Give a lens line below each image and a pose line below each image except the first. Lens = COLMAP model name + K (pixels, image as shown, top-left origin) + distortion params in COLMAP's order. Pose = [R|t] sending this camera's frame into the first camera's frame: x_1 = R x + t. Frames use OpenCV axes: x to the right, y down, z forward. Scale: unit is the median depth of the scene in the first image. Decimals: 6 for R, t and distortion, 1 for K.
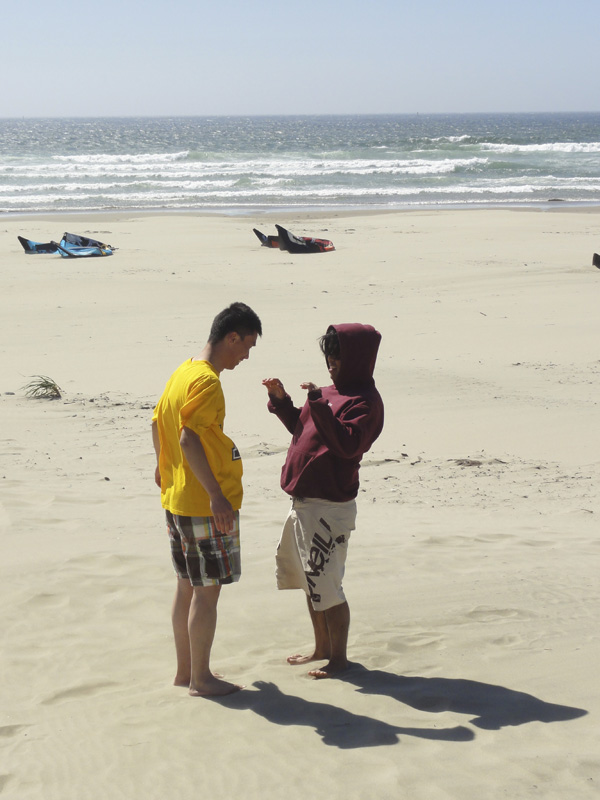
lens RADIAL K [[1580.7, 0, 300.5], [0, 1580.7, 400.2], [0, 0, 1]] dist [0.016747, 0.000000]
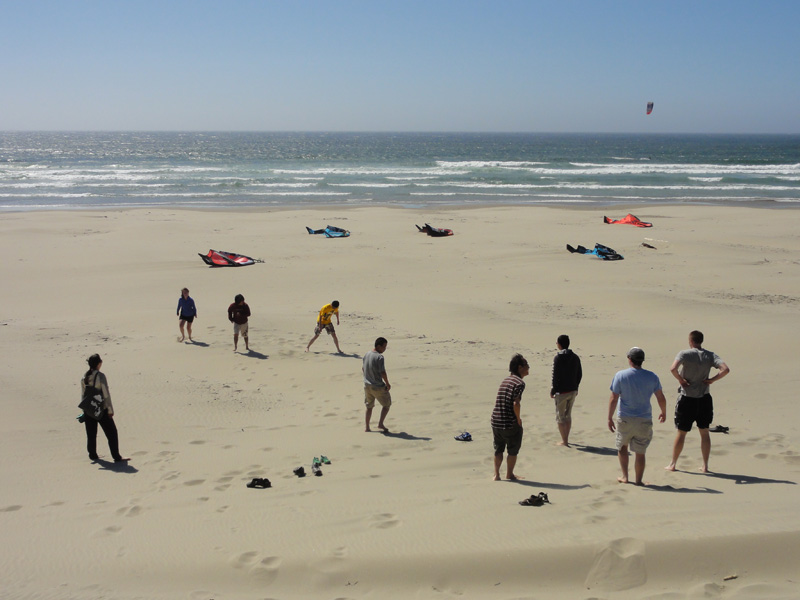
lens RADIAL K [[929.2, 0, 400.9], [0, 929.2, 299.2], [0, 0, 1]] dist [0.016266, 0.000000]
pose [[0.998456, 0.024777, -0.049721, 0.016692], [-0.024365, 0.999664, 0.008877, -0.018492], [0.049924, -0.007652, 0.998724, -0.266263]]
